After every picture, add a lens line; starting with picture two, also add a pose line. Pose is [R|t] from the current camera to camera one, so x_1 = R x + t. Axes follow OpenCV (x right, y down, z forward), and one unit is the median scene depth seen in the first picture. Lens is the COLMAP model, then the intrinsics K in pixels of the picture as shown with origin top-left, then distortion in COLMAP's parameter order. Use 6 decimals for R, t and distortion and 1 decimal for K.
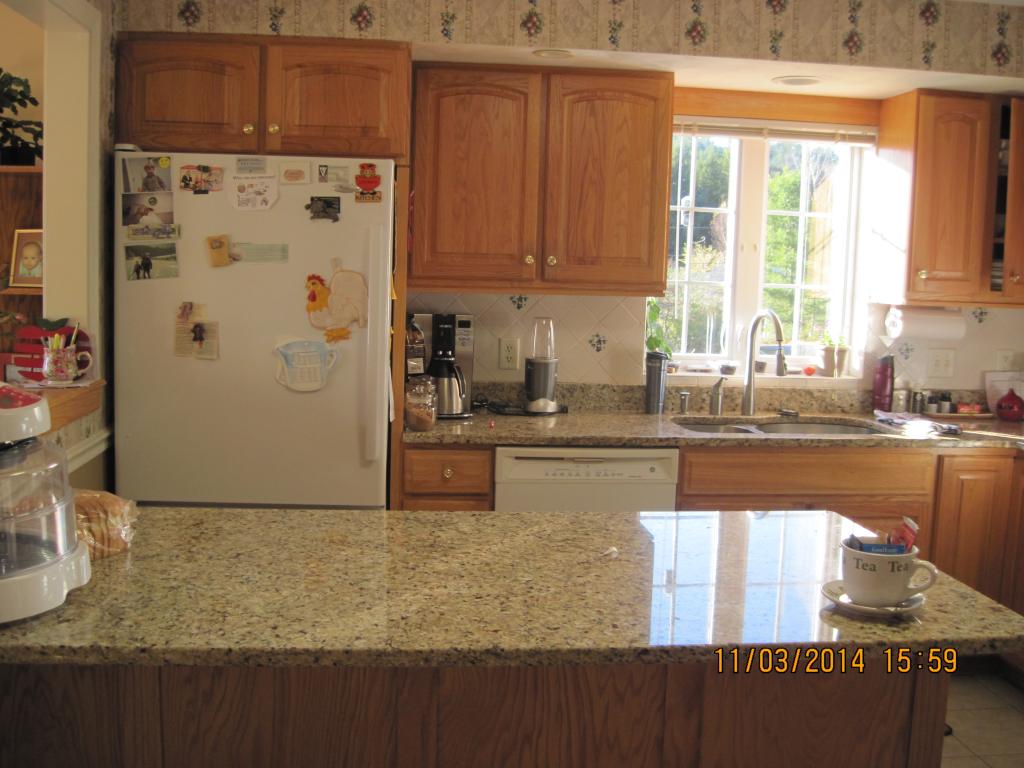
lens RADIAL K [[1035.7, 0, 512.0], [0, 1035.7, 384.0], [0, 0, 1]] dist [-0.096916, 0.000820]
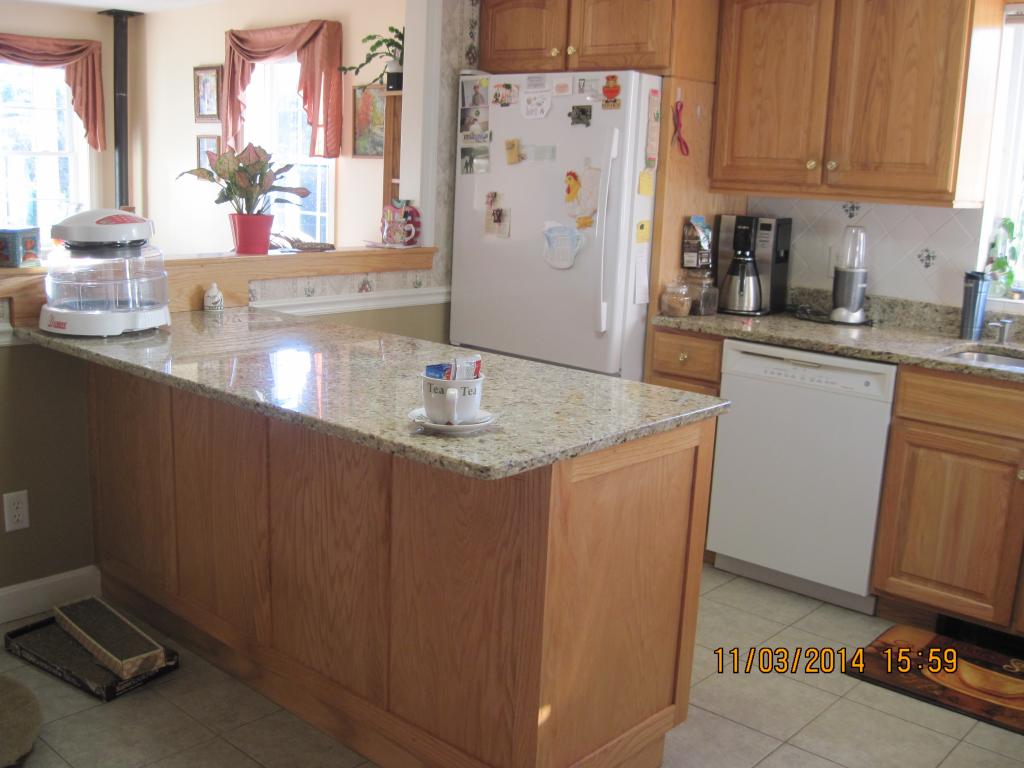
lens RADIAL K [[1035.7, 0, 512.0], [0, 1035.7, 384.0], [0, 0, 1]] dist [-0.096916, 0.000820]
pose [[0.686965, 0.148142, -0.711430, 0.631962], [-0.103773, 0.988965, 0.105730, 0.018404], [0.719243, 0.001194, 0.694758, 0.112782]]
